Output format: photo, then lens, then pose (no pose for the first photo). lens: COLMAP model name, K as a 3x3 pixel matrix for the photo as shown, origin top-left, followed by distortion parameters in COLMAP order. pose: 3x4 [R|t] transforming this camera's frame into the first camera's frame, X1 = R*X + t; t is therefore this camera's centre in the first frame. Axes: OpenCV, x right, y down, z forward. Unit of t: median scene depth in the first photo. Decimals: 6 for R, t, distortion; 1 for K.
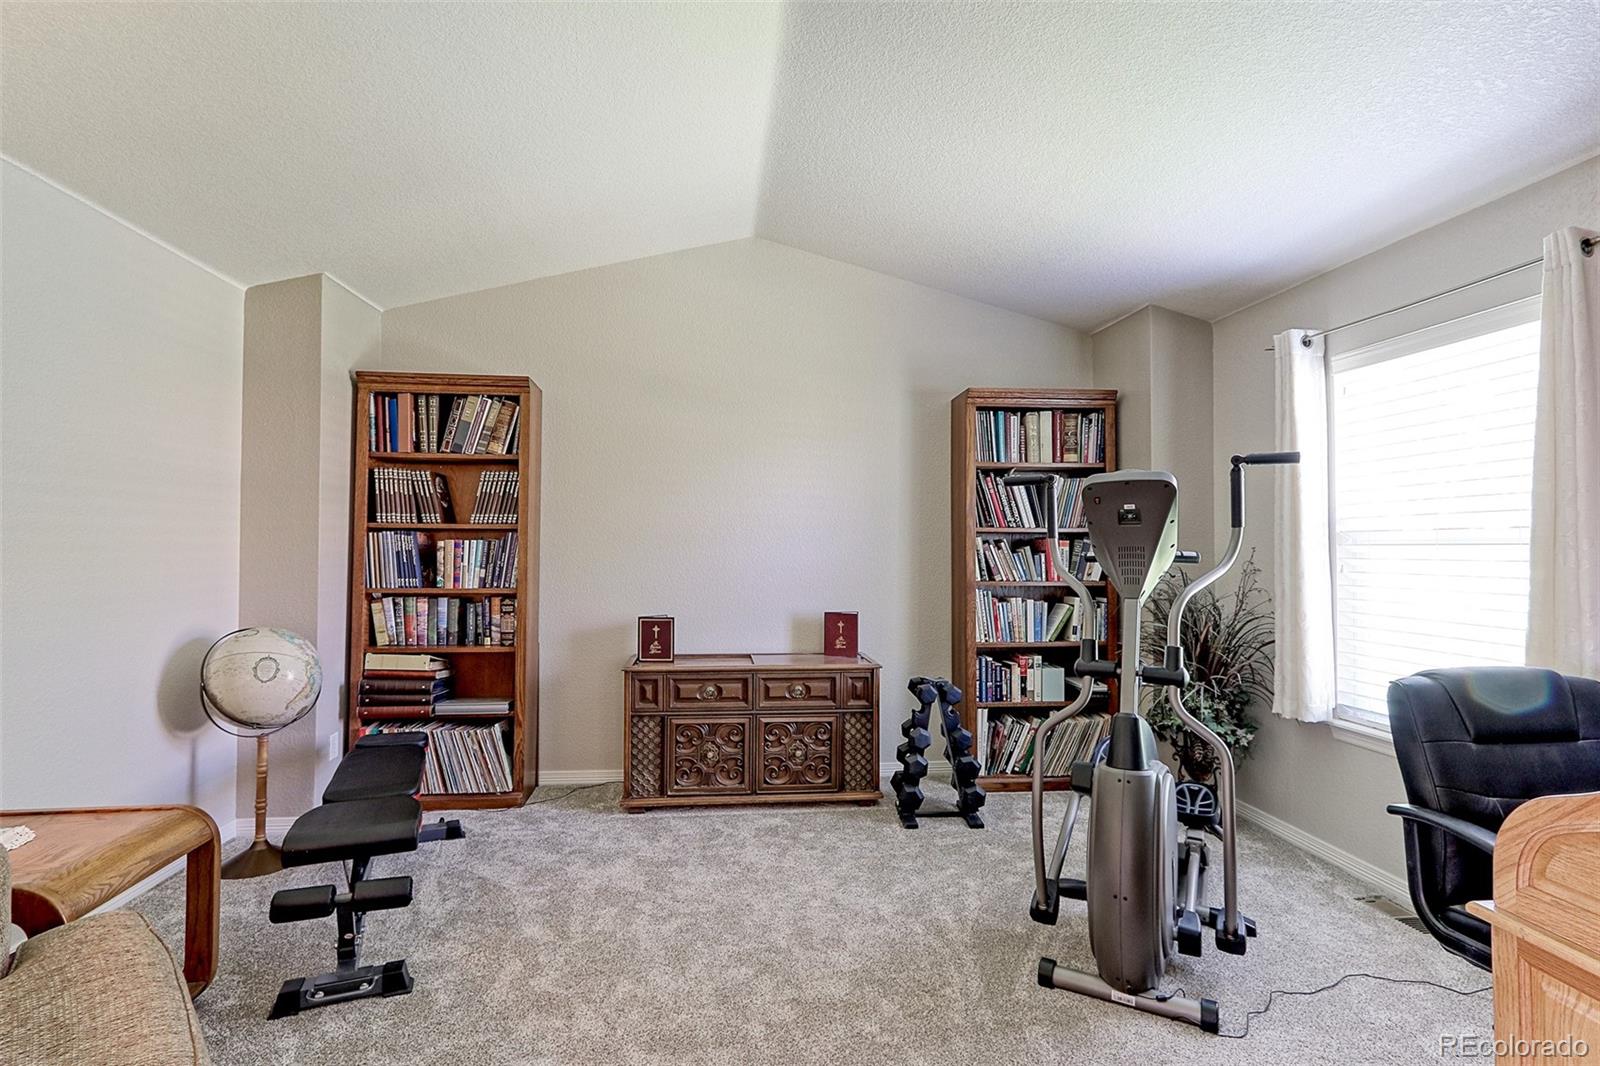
lens RADIAL K [[765.0, 0, 785.7], [0, 765.0, 532.1], [0, 0, 1]] dist [0.001047, 0.000210]
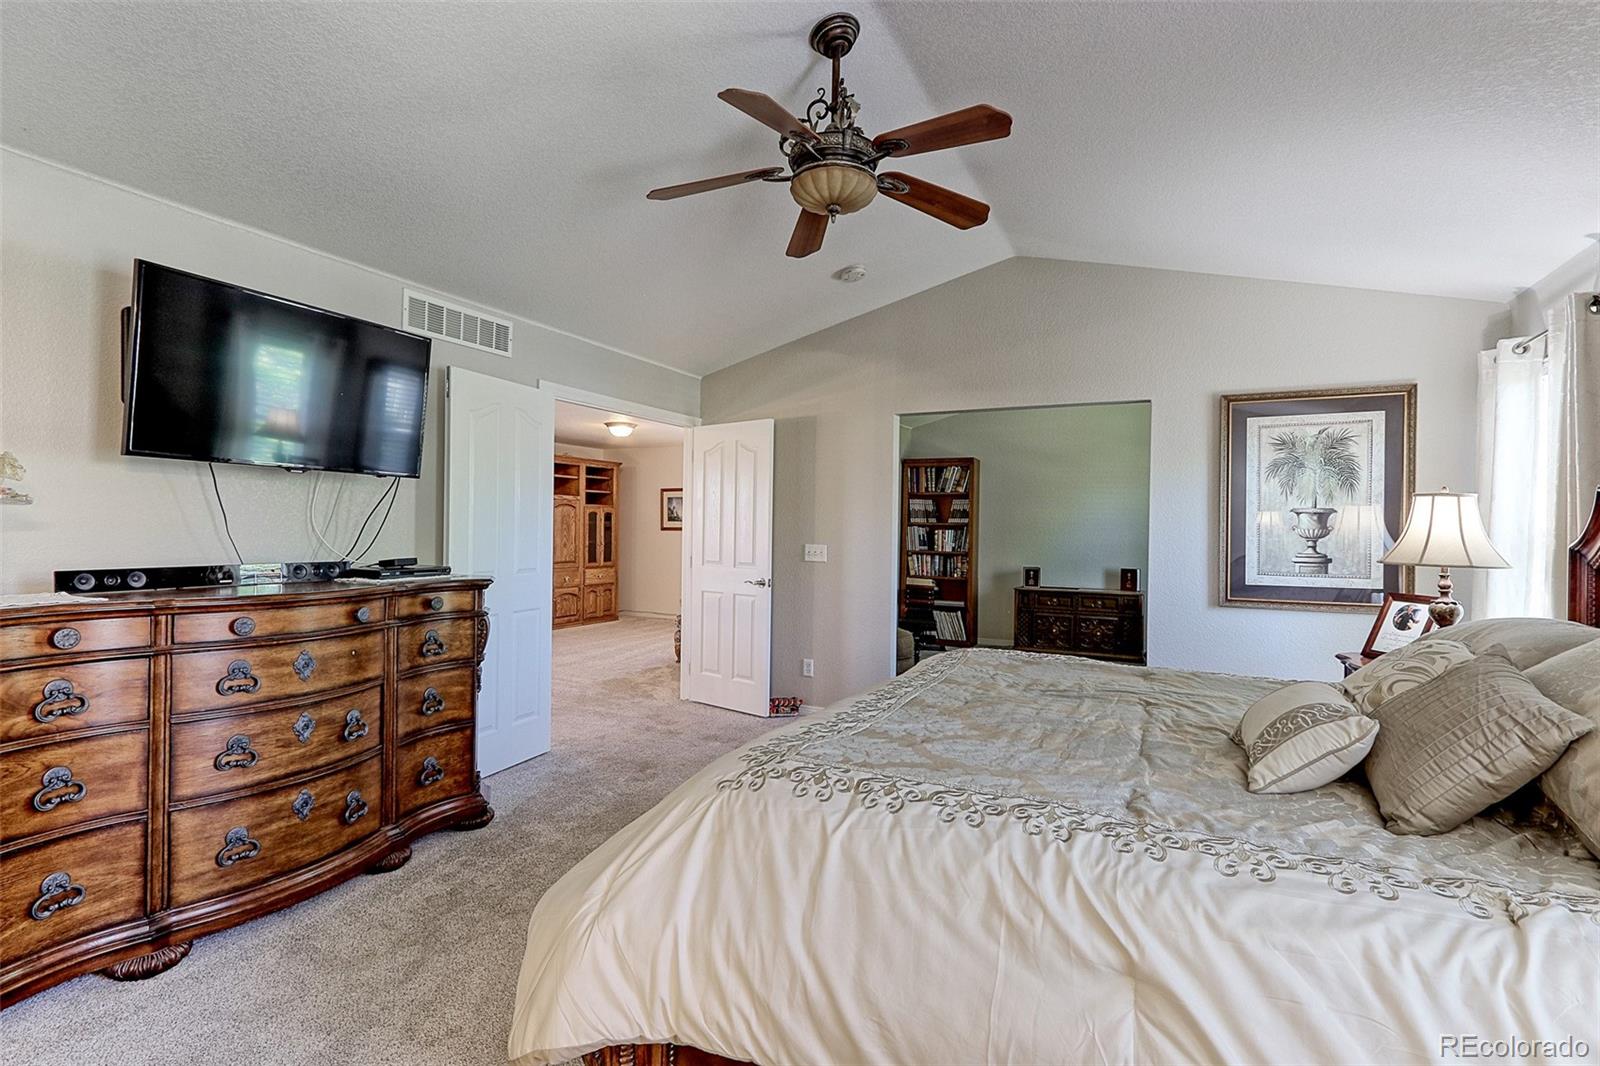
lens RADIAL K [[752.6, 0, 792.6], [0, 752.6, 529.8], [0, 0, 1]] dist [0.000549, 0.000542]
pose [[0.846271, 0.007499, -0.532700, 0.386319], [-0.006697, 0.999972, 0.003438, 0.005078], [0.532711, 0.000657, 0.846297, -1.138552]]
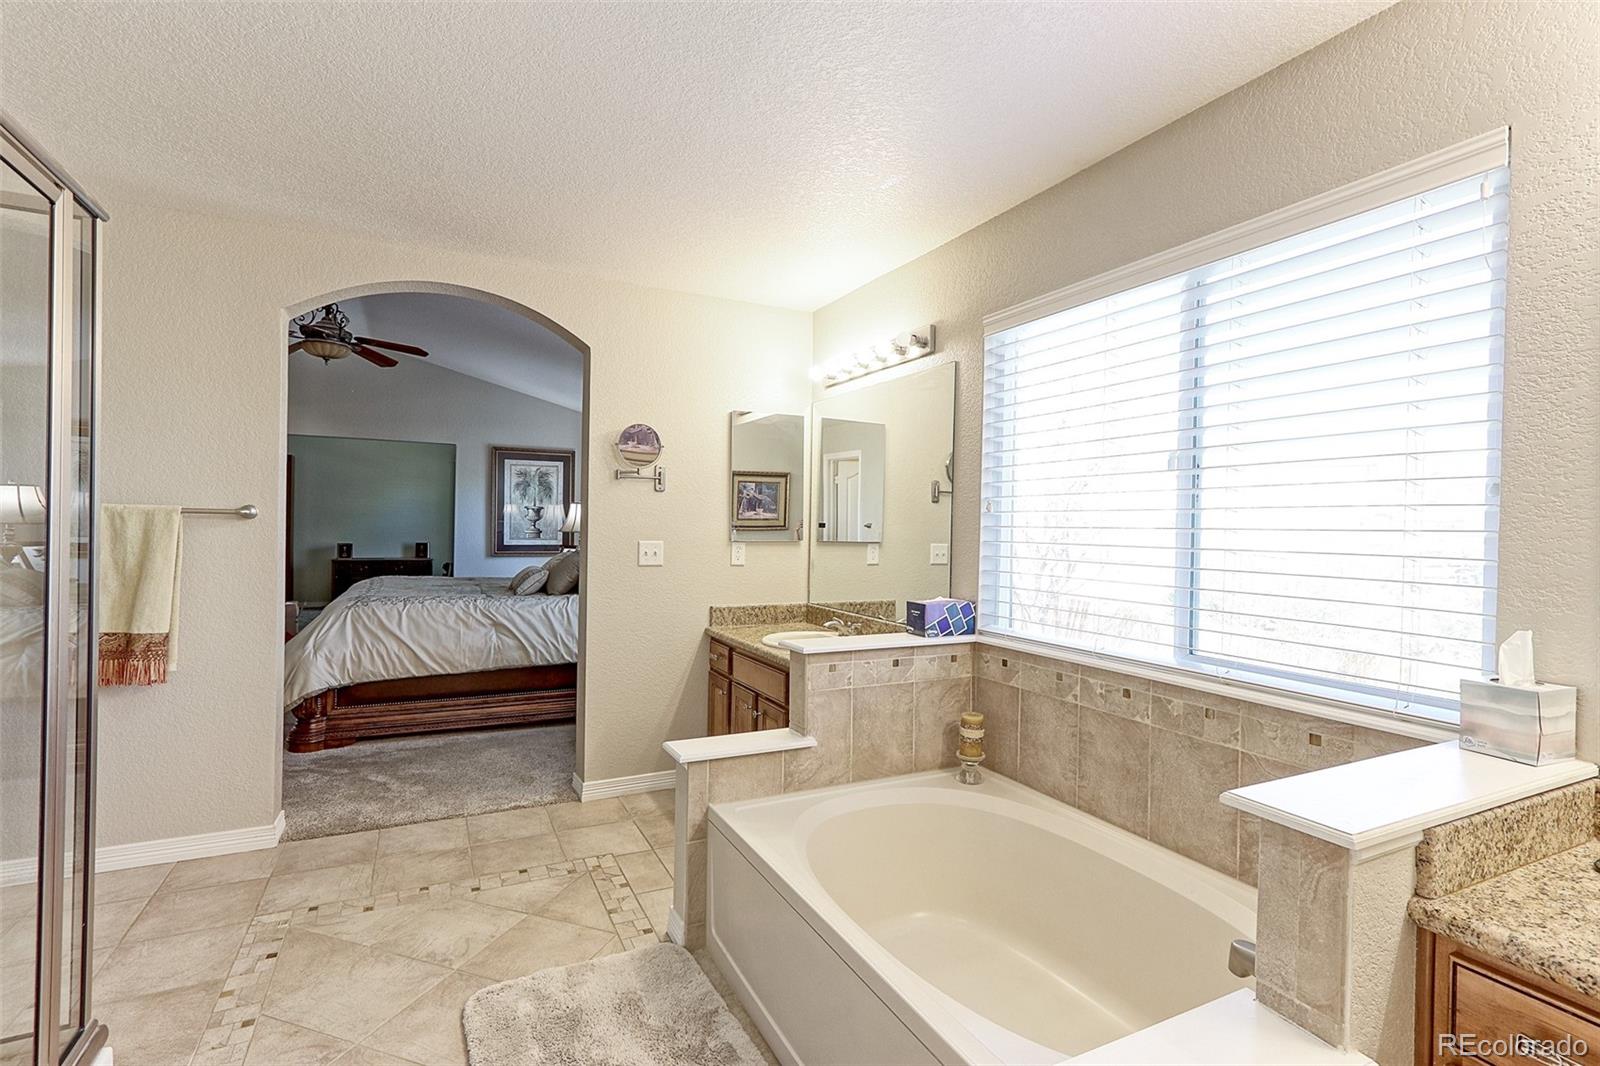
lens RADIAL K [[752.6, 0, 792.6], [0, 752.6, 529.8], [0, 0, 1]] dist [0.000549, 0.000542]
pose [[0.931612, 0.011692, 0.363266, 0.349012], [-0.017516, 0.999765, 0.012743, 0.000811], [-0.363032, -0.018234, 0.931598, -2.124646]]
